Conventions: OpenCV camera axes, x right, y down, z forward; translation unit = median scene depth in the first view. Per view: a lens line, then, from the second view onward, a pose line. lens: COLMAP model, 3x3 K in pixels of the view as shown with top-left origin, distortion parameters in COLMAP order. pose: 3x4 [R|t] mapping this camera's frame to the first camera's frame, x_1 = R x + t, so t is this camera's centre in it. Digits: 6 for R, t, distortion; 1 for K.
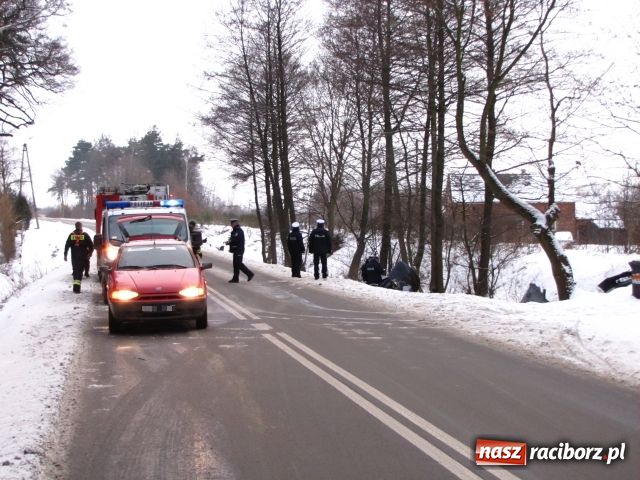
lens RADIAL K [[1191.2, 0, 321.8], [0, 1191.2, 231.2], [0, 0, 1]] dist [0.150165, 0.075526]
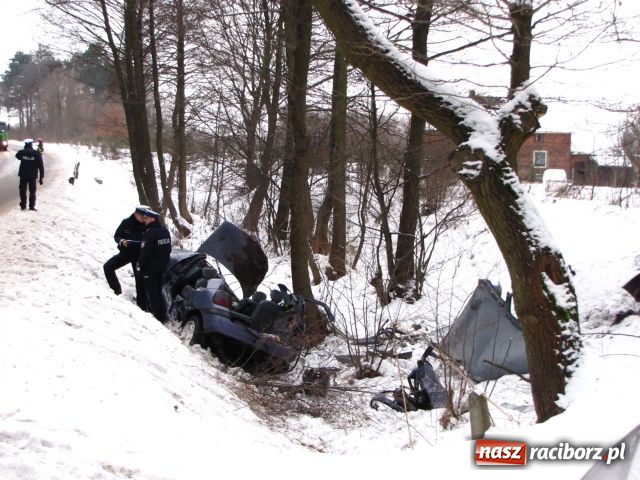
lens RADIAL K [[1218.1, 0, 320.0], [0, 1218.1, 240.0], [0, 0, 1]] dist [0.152271, 0.153224]
pose [[0.999625, 0.024915, 0.011397, 0.071732], [-0.025587, 0.997678, 0.063125, -0.000300], [-0.009798, -0.063393, 0.997941, 0.355004]]
